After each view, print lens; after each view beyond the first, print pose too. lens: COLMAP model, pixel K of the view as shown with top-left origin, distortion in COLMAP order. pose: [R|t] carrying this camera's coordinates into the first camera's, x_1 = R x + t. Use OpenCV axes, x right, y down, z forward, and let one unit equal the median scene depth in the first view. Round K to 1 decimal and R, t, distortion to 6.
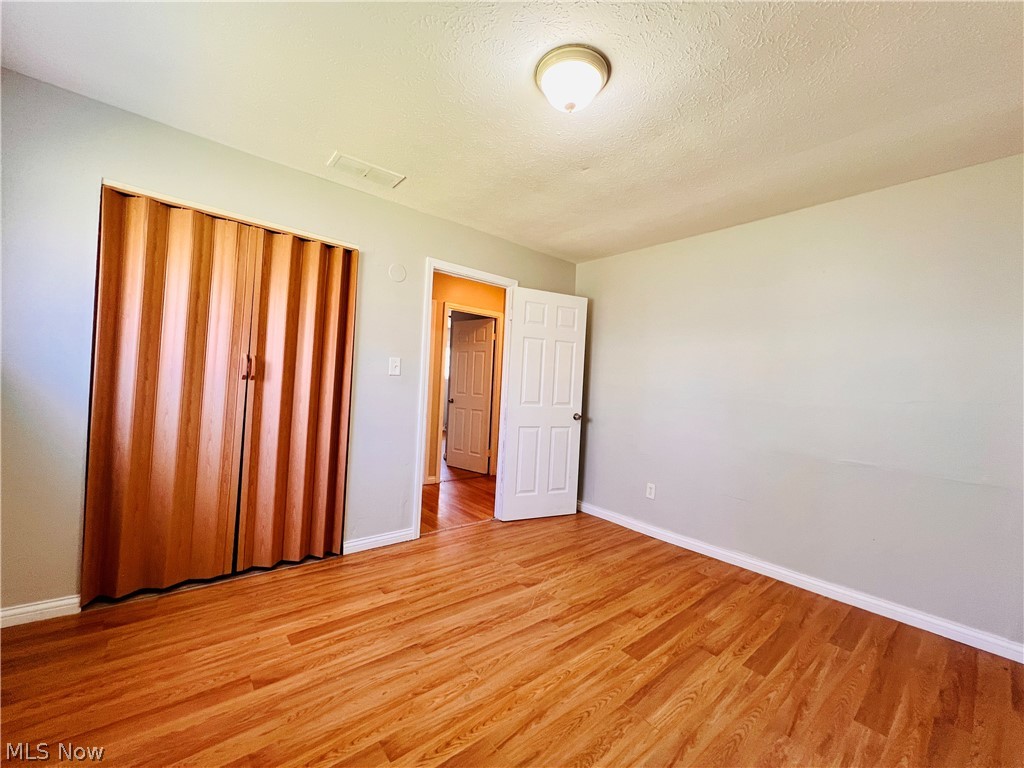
lens RADIAL K [[414.0, 0, 508.7], [0, 414.0, 381.2], [0, 0, 1]] dist [0.012236, -0.000438]
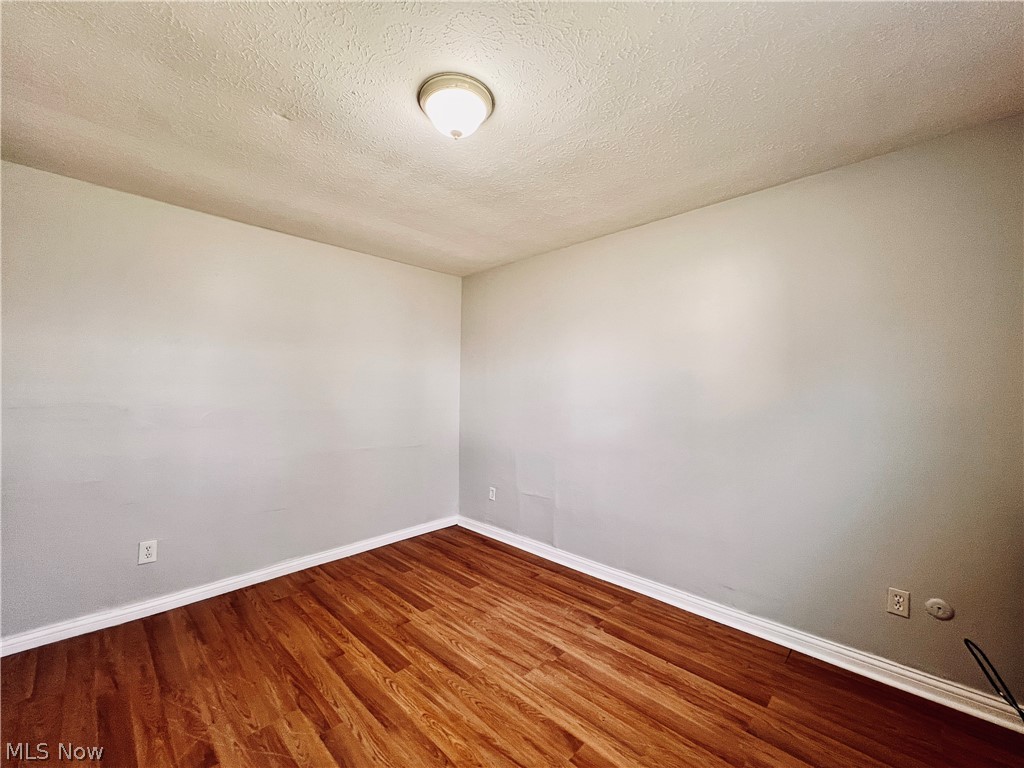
lens RADIAL K [[414.0, 0, 513.3], [0, 414.0, 380.9], [0, 0, 1]] dist [0.012236, -0.000438]
pose [[-0.106841, -0.022878, 0.994013, -0.773950], [-0.016796, 0.999634, 0.021202, -0.091057], [-0.994134, -0.014430, -0.107186, 0.862946]]
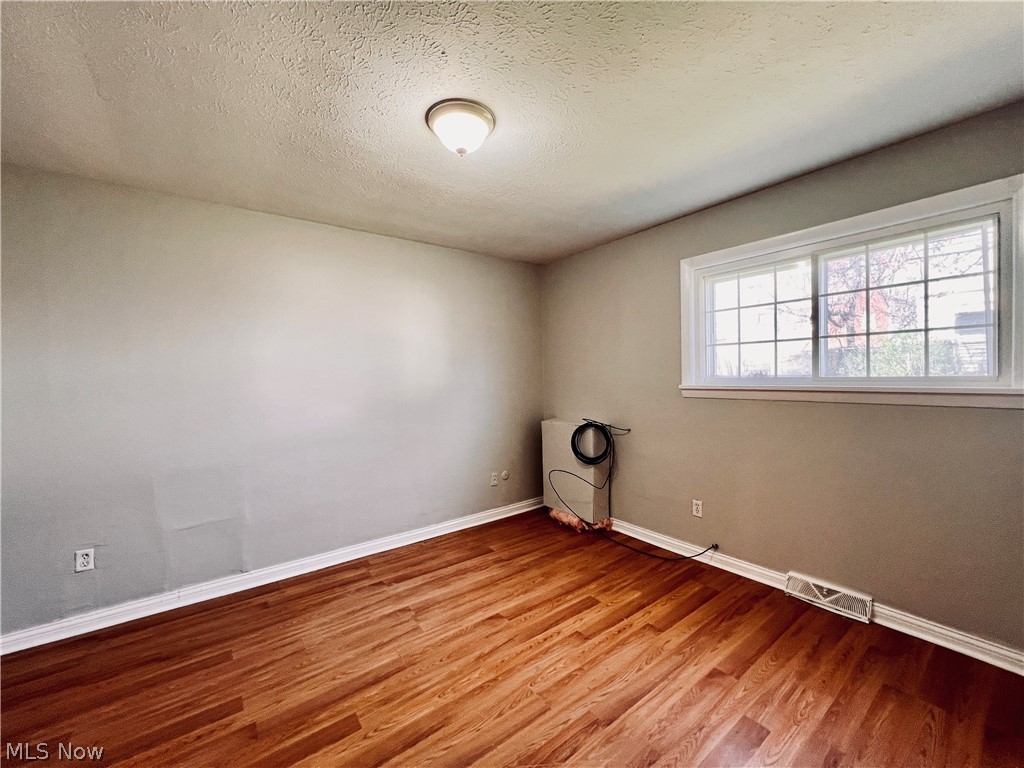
lens RADIAL K [[414.0, 0, 508.3], [0, 414.0, 383.1], [0, 0, 1]] dist [0.012236, -0.000438]
pose [[-0.998091, -0.033234, 0.052064, -0.043060], [-0.032452, 0.999349, 0.015783, -0.066293], [-0.052554, 0.014063, -0.998519, 1.869592]]
